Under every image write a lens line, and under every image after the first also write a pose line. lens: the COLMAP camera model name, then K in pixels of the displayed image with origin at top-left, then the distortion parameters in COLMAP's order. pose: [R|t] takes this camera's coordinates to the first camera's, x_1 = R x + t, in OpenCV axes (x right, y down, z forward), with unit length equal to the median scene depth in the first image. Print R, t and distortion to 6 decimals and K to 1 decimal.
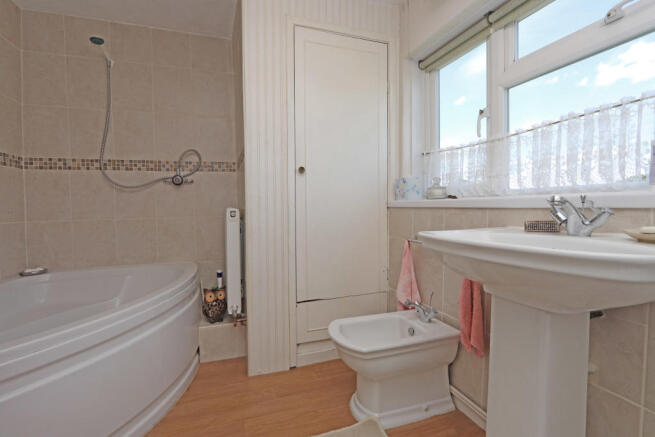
lens RADIAL K [[300.7, 0, 327.5], [0, 300.7, 218.5], [0, 0, 1]] dist [-0.013320, 0.000128]
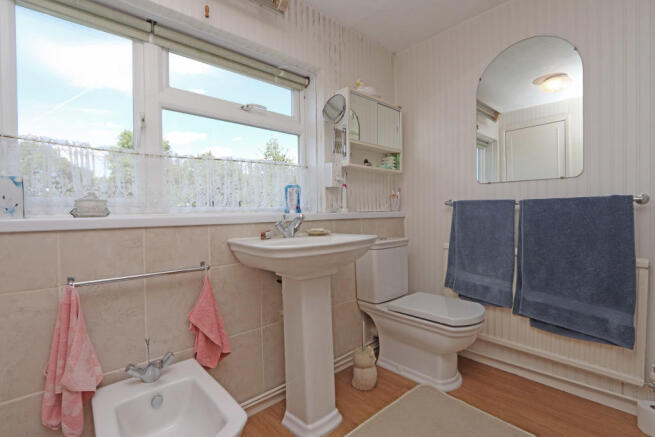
lens RADIAL K [[300.7, 0, 327.5], [0, 300.7, 218.5], [0, 0, 1]] dist [-0.013320, 0.000128]
pose [[-0.365704, 0.029867, 0.930252, -0.536915], [0.085633, 0.996325, 0.001676, -0.021323], [-0.926784, 0.080274, -0.366917, 0.911253]]
